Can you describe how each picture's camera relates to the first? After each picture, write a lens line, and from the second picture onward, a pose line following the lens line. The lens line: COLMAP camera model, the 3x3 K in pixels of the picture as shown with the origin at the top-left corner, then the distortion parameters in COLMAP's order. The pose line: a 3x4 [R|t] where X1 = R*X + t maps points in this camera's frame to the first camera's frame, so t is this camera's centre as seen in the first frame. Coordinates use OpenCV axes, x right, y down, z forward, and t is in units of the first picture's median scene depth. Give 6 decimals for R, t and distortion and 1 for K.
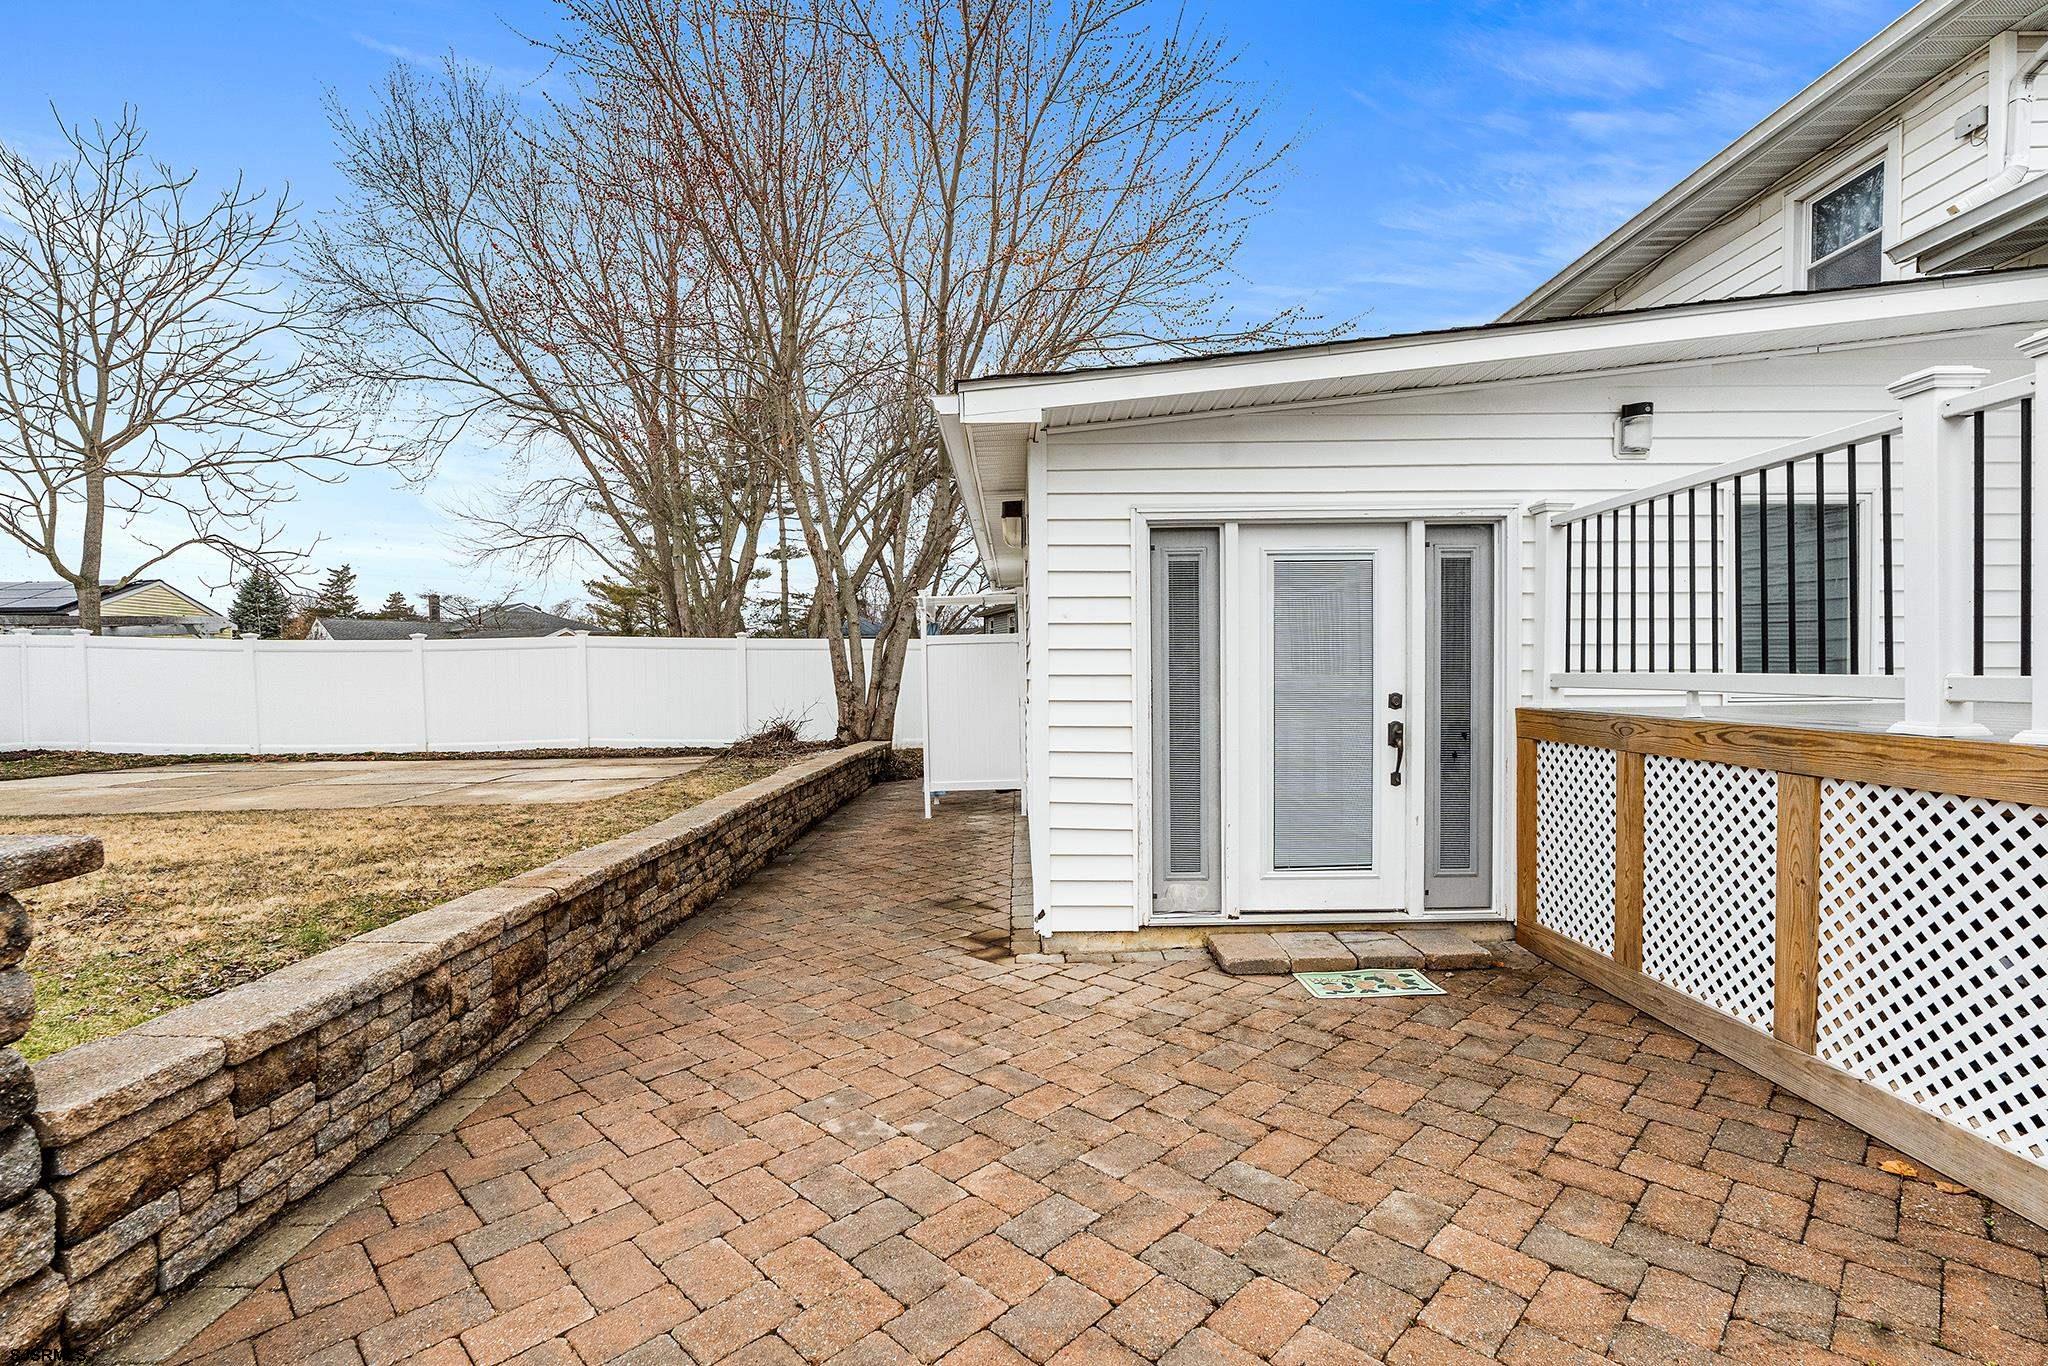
lens RADIAL K [[919.6, 0, 1008.1], [0, 919.6, 700.1], [0, 0, 1]] dist [-0.010474, 0.001695]
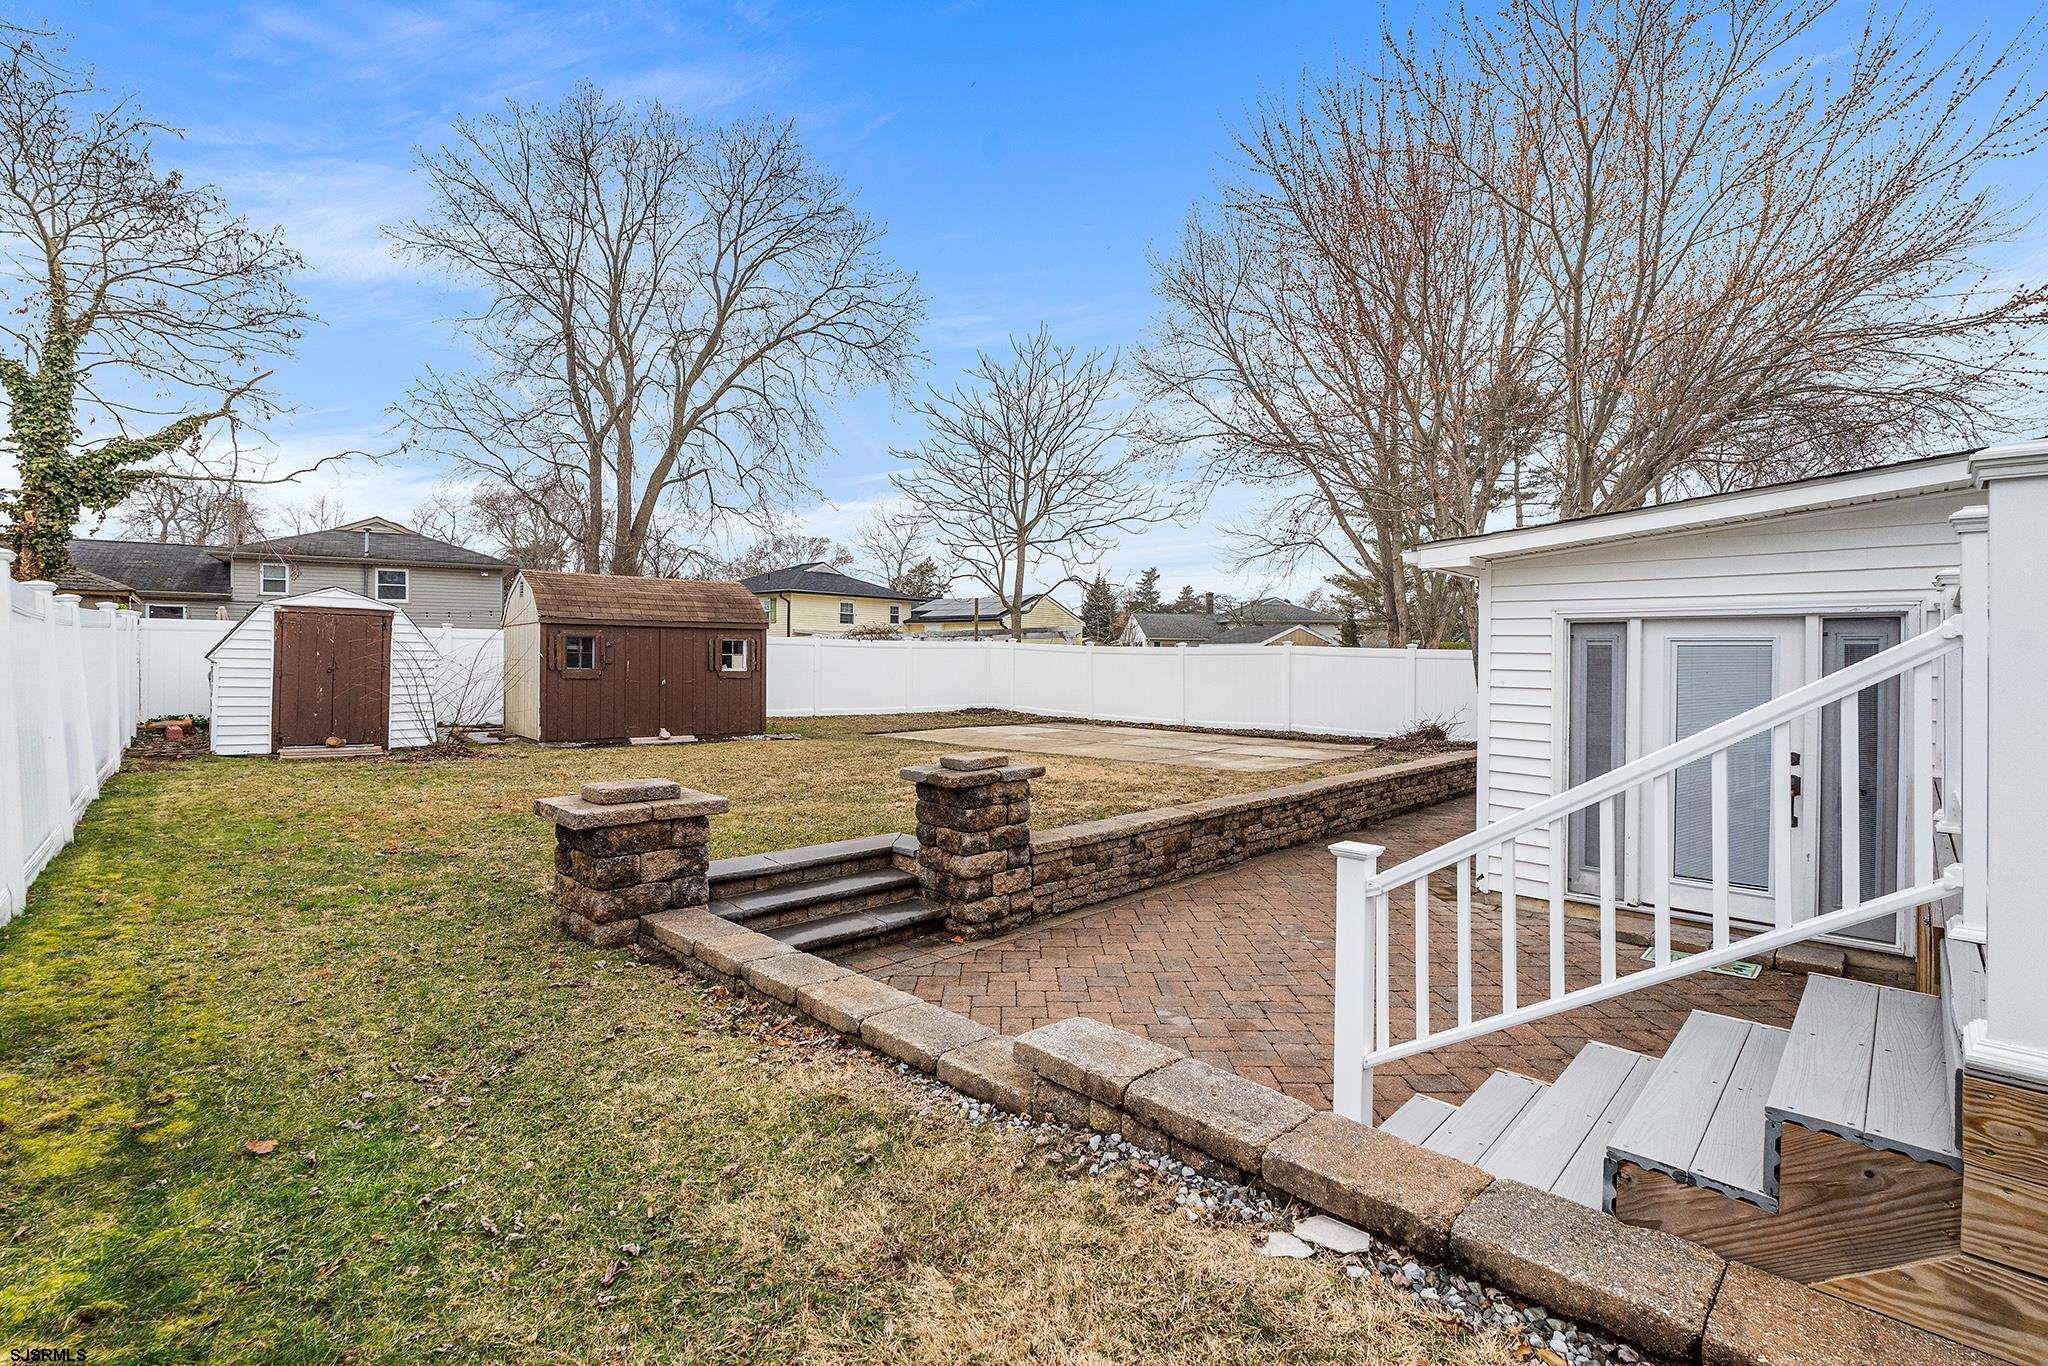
lens RADIAL K [[919.6, 0, 1023.7], [0, 919.6, 671.9], [0, 0, 1]] dist [-0.010474, 0.001695]
pose [[0.719581, 0.031453, -0.693696, 0.221258], [-0.035246, 0.999340, 0.008750, -0.038347], [0.693514, 0.018153, 0.720215, -0.258462]]
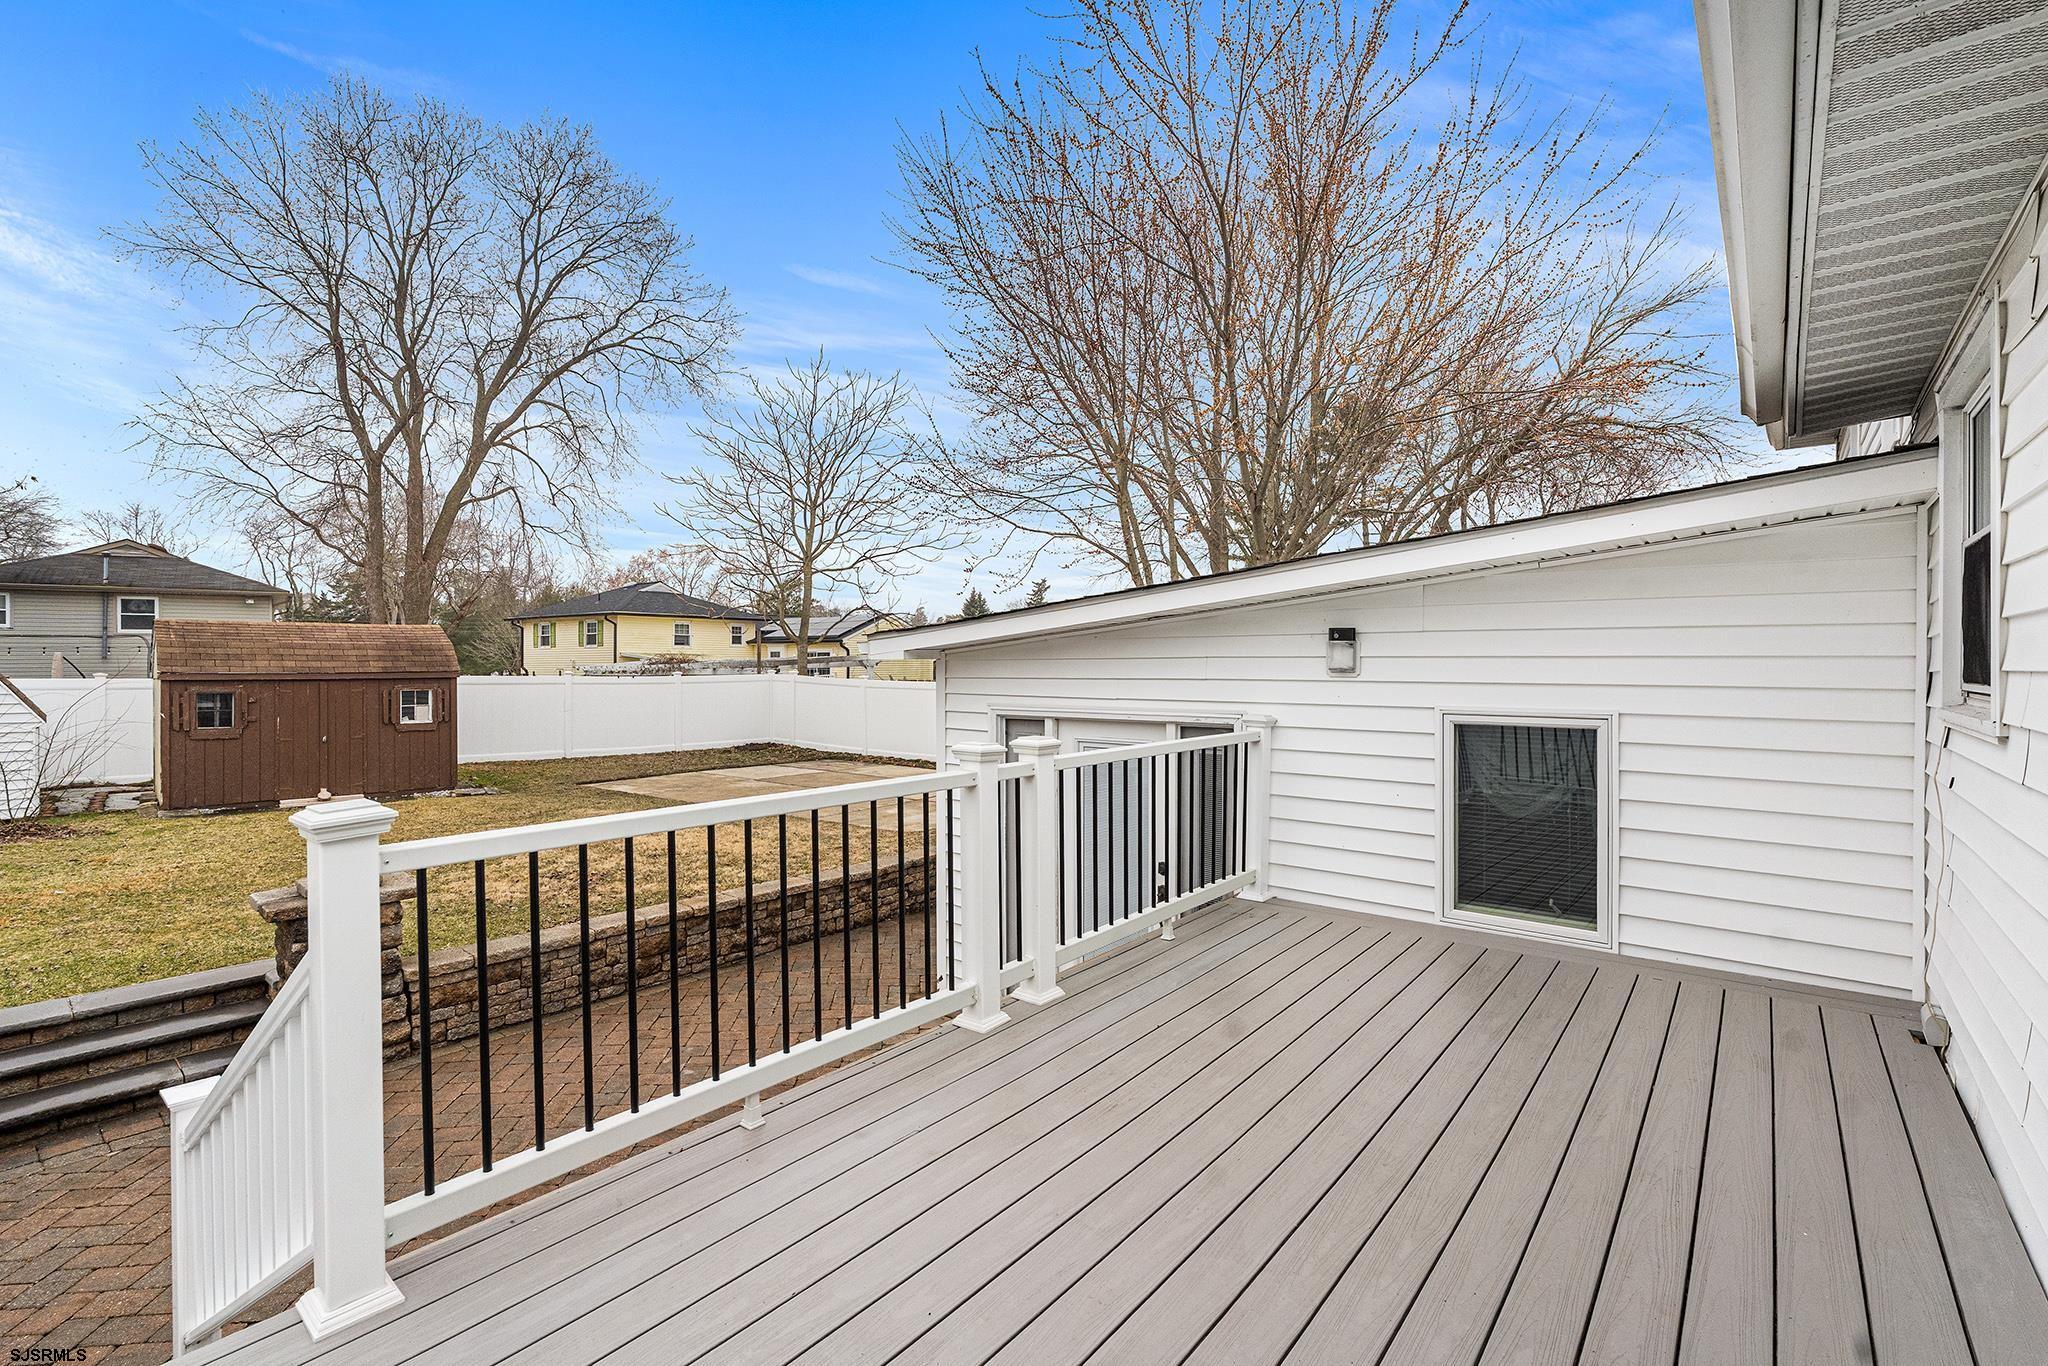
lens RADIAL K [[919.6, 0, 1036.7], [0, 919.6, 674.8], [0, 0, 1]] dist [-0.010474, 0.001695]
pose [[0.777265, 0.022940, -0.628755, 0.443077], [-0.025090, 0.999670, 0.005456, -0.109718], [0.628673, 0.011535, 0.777584, -0.020042]]
